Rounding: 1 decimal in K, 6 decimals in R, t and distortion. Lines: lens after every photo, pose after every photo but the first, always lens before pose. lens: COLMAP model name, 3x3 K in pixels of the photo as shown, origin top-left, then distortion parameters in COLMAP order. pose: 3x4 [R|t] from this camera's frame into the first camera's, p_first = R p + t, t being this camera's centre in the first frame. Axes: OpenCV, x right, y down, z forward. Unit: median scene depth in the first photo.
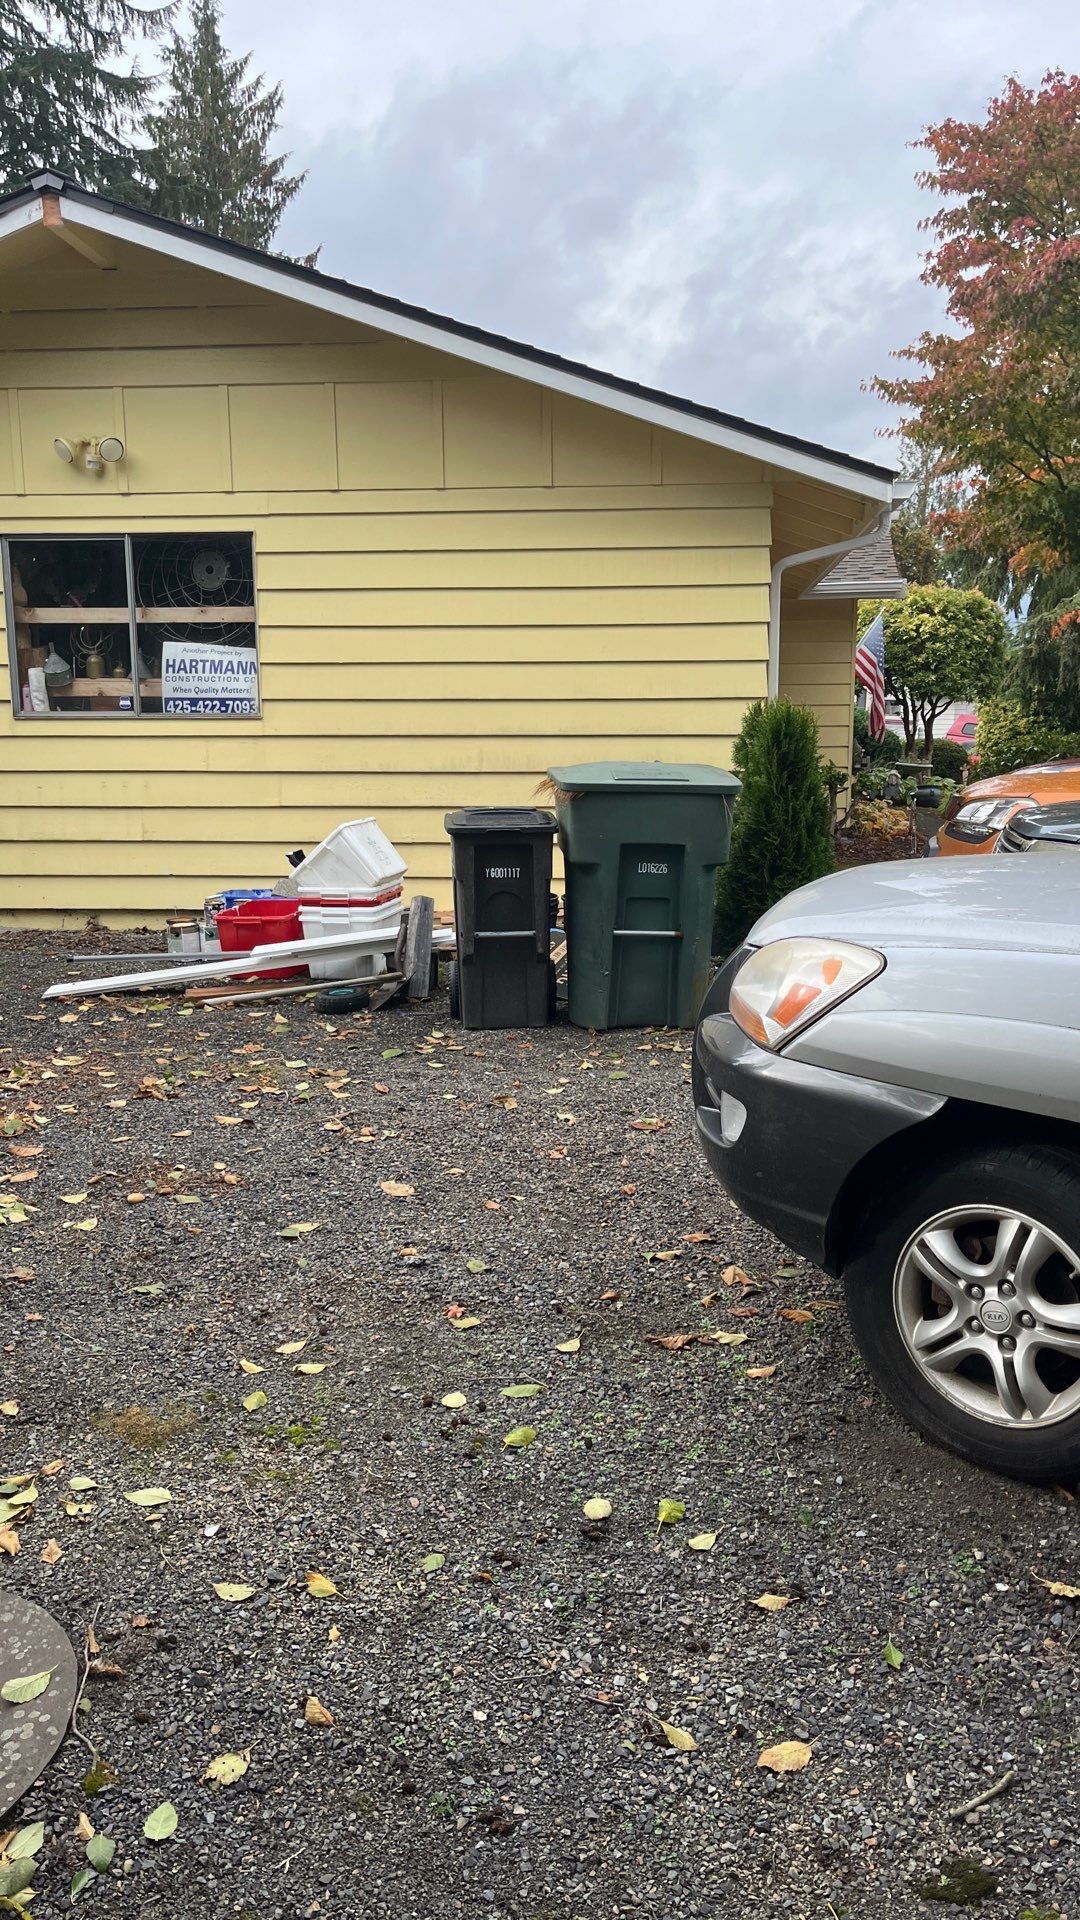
lens RADIAL K [[1463.5, 0, 540.0], [0, 1463.5, 960.0], [0, 0, 1]] dist [0.041136, -0.052558]
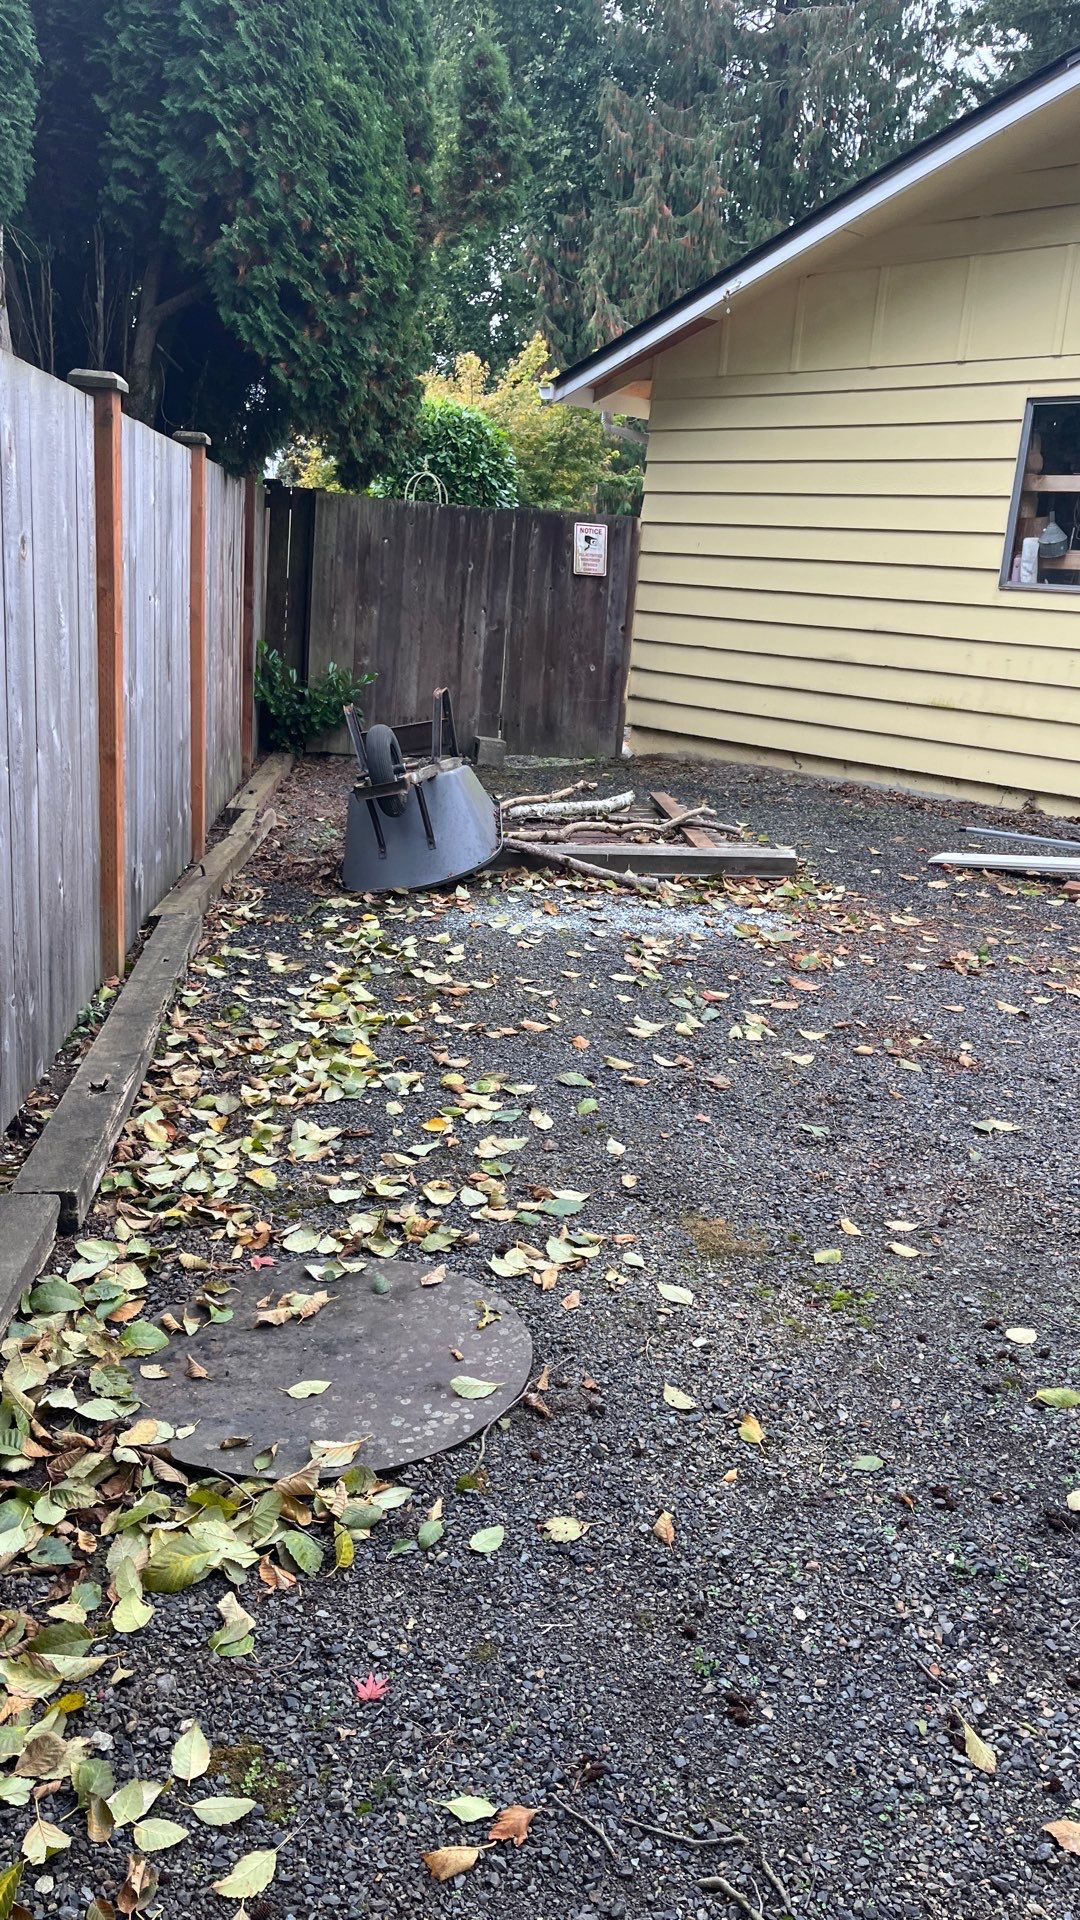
lens RADIAL K [[1440.3, 0, 540.0], [0, 1440.3, 960.0], [0, 0, 1]] dist [0.069678, -0.101695]
pose [[0.746558, 0.228235, -0.624948, 0.183568], [-0.182452, 0.973540, 0.137588, 0.005605], [0.639814, 0.011305, 0.768446, 0.101348]]
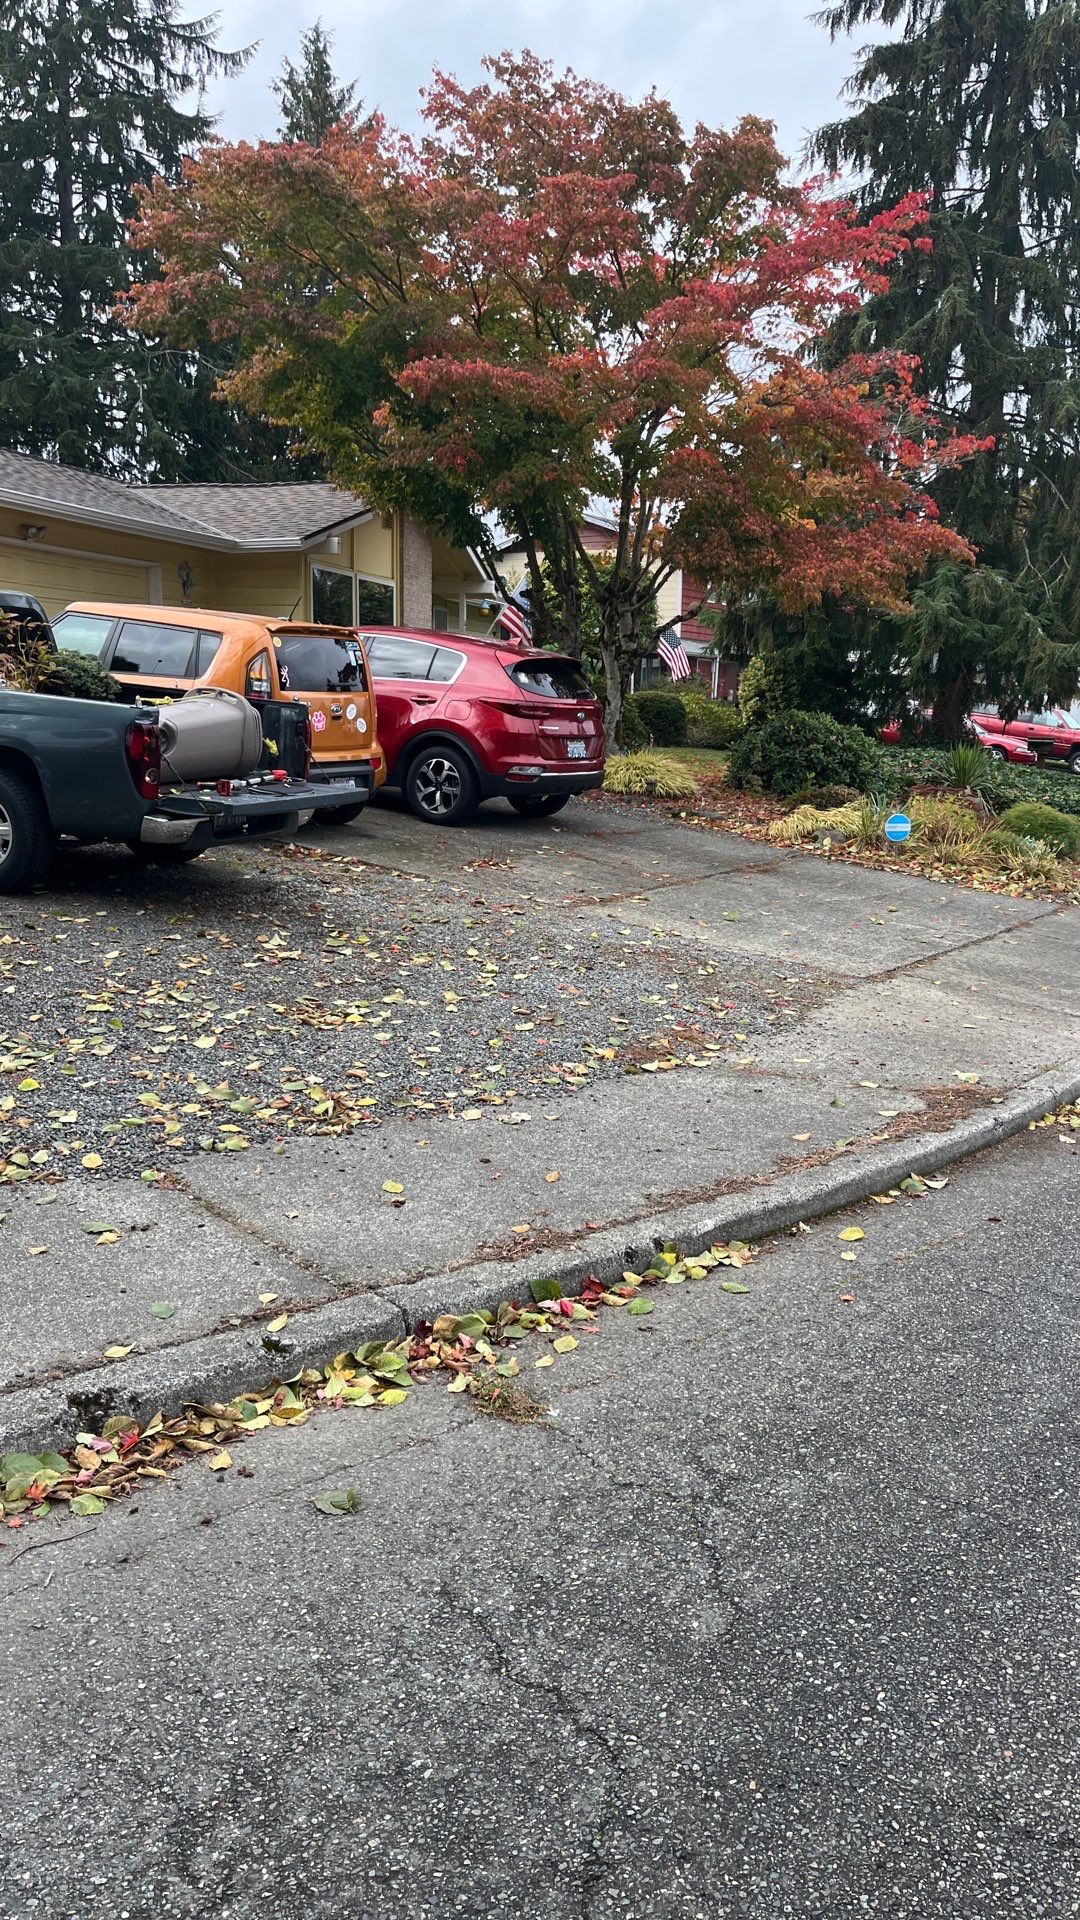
lens RADIAL K [[1439.5, 0, 535.0], [0, 1439.5, 978.5], [0, 0, 1]] dist [0.074770, -0.108489]
pose [[0.980279, 0.058104, -0.188884, 2.467980], [-0.054358, 0.998209, 0.024961, 0.273184], [0.189996, -0.014202, 0.981682, -0.704792]]
